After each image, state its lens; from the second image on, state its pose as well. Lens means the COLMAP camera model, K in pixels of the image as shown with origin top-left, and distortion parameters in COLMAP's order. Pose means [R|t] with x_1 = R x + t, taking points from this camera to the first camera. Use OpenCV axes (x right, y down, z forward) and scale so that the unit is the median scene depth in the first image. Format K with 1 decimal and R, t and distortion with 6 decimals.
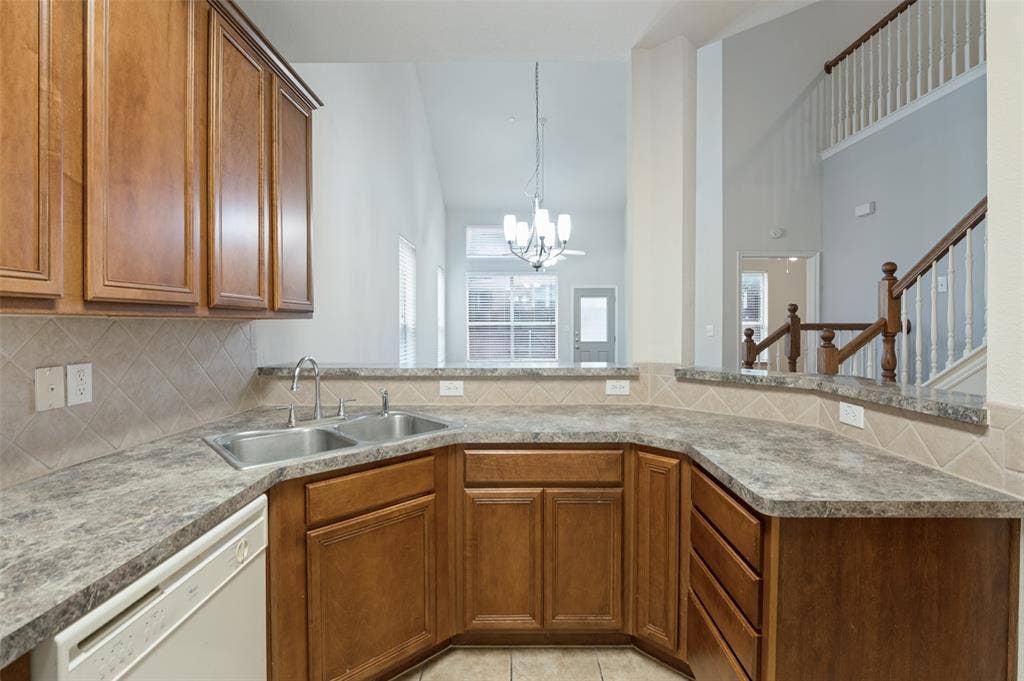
lens RADIAL K [[472.4, 0, 514.6], [0, 472.4, 330.0], [0, 0, 1]] dist [-0.009198, -0.001651]
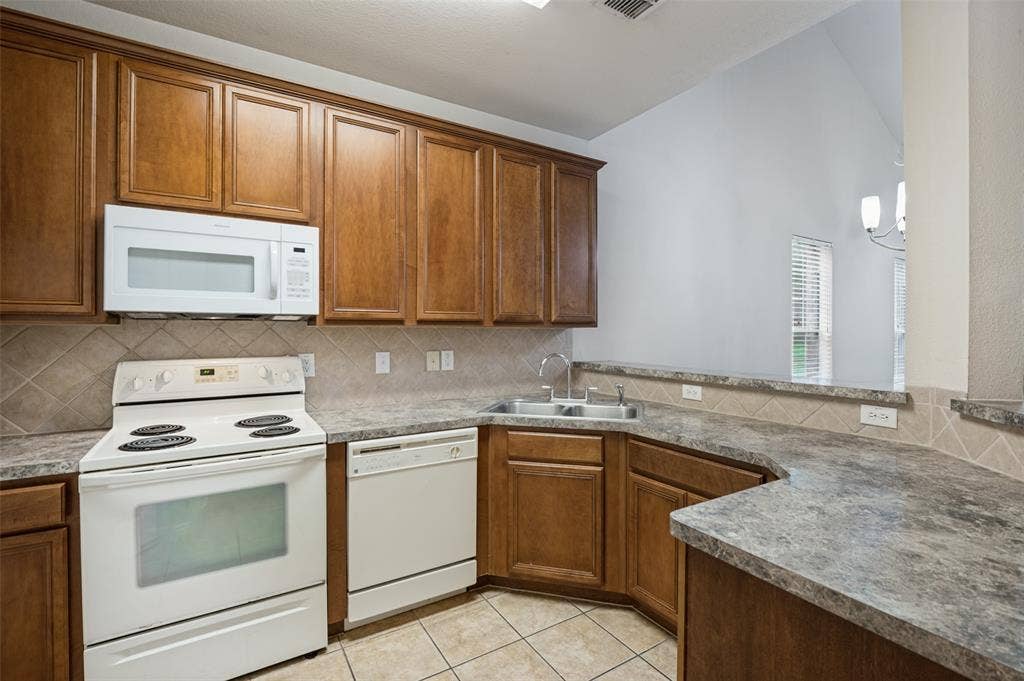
lens RADIAL K [[472.4, 0, 513.9], [0, 472.4, 334.7], [0, 0, 1]] dist [-0.009198, -0.001651]
pose [[0.513894, 0.008842, -0.857808, 0.920616], [-0.013959, 0.999901, 0.001944, -0.004066], [0.857740, 0.010975, 0.513966, 0.179509]]
